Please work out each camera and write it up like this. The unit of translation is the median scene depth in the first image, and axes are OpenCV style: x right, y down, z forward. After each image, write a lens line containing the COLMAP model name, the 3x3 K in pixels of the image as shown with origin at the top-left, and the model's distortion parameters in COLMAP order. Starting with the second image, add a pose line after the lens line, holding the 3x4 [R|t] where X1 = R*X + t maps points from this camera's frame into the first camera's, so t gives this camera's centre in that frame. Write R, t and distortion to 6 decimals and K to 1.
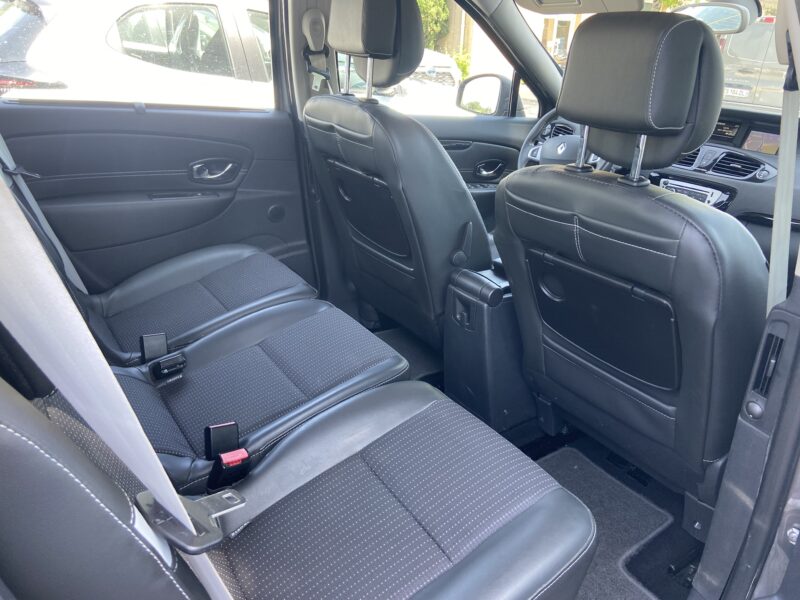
lens RADIAL K [[597.3, 0, 421.8], [0, 597.3, 301.1], [0, 0, 1]] dist [0.177009, -0.241111]
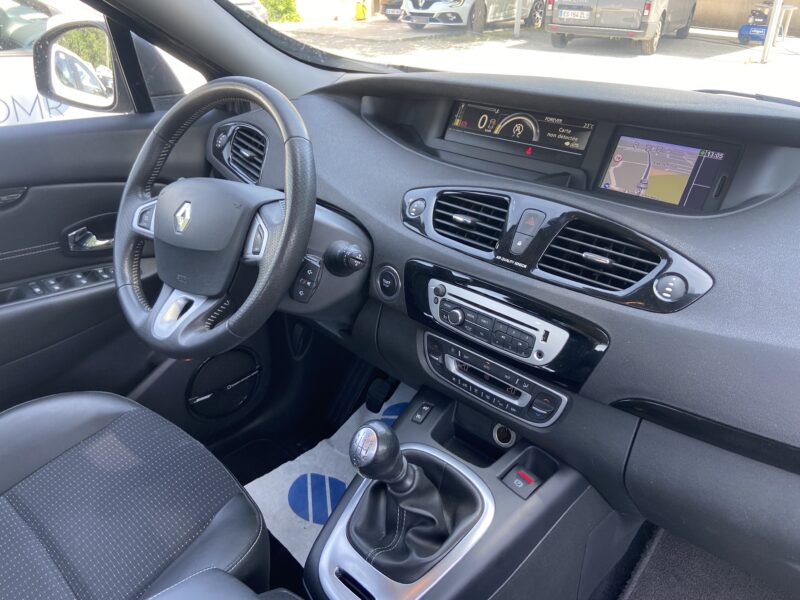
lens RADIAL K [[603.2, 0, 401.1], [0, 603.2, 306.1], [0, 0, 1]] dist [0.111000, -0.153408]
pose [[0.978598, -0.137935, 0.152708, 0.299267], [0.122560, 0.986792, 0.105928, -0.219603], [-0.165303, -0.084945, 0.982578, 0.587707]]
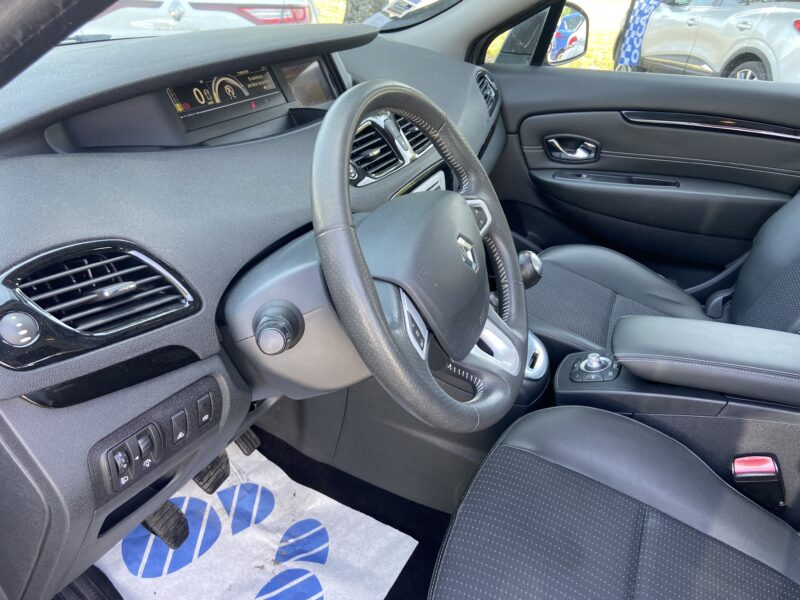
lens RADIAL K [[601.9, 0, 408.8], [0, 601.9, 303.7], [0, 0, 1]] dist [0.113078, -0.149309]
pose [[-0.519823, -0.497513, 0.694453, 0.013077], [0.251072, 0.688040, 0.680856, -0.457351], [-0.816546, 0.528282, -0.232747, 1.114266]]
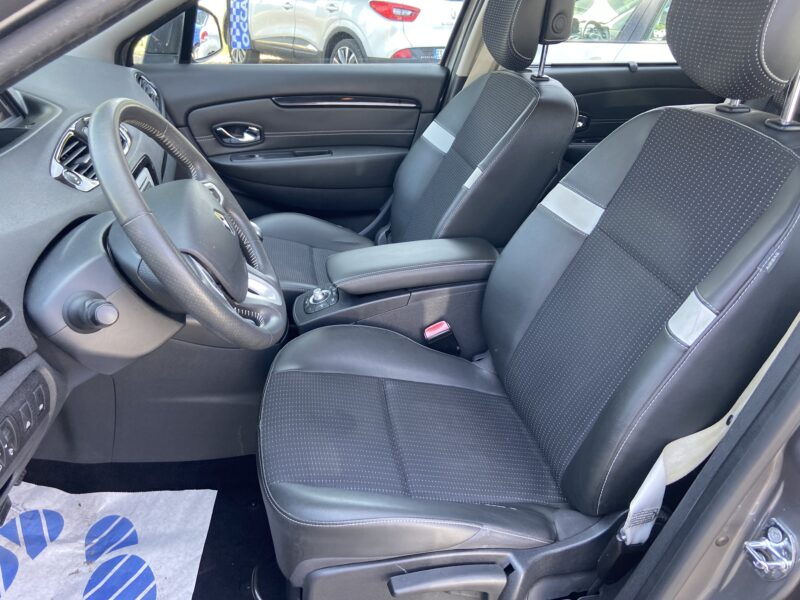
lens RADIAL K [[597.7, 0, 403.5], [0, 597.7, 299.6], [0, 0, 1]] dist [0.107799, -0.126447]
pose [[-0.896416, -0.306809, 0.319855, -0.030822], [0.061623, 0.628385, 0.775457, -0.534650], [-0.438909, 0.714843, -0.544388, 1.212936]]
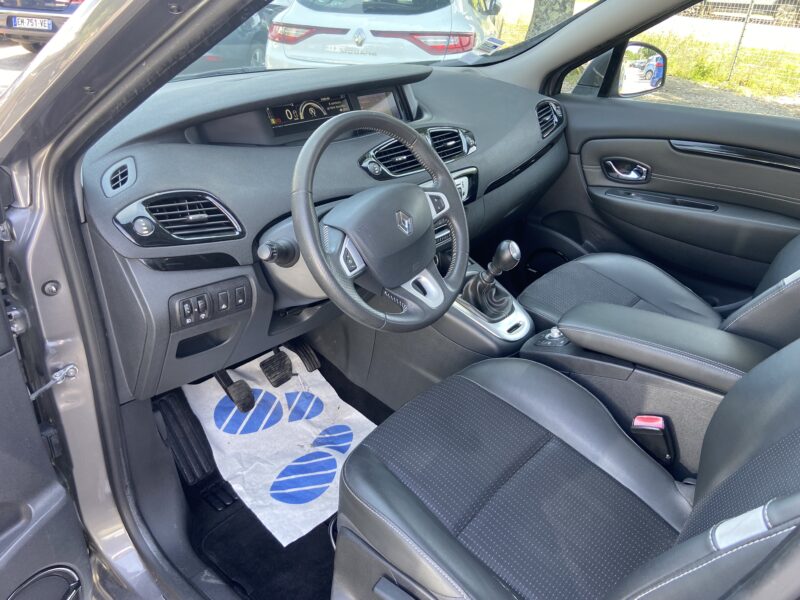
lens RADIAL K [[597.7, 0, 403.5], [0, 597.7, 299.6], [0, 0, 1]] dist [0.107799, -0.126447]
pose [[-0.240138, -0.528923, 0.813986, -0.206162], [0.329542, 0.744309, 0.580867, -0.491643], [-0.913092, 0.407730, -0.004434, 1.029873]]
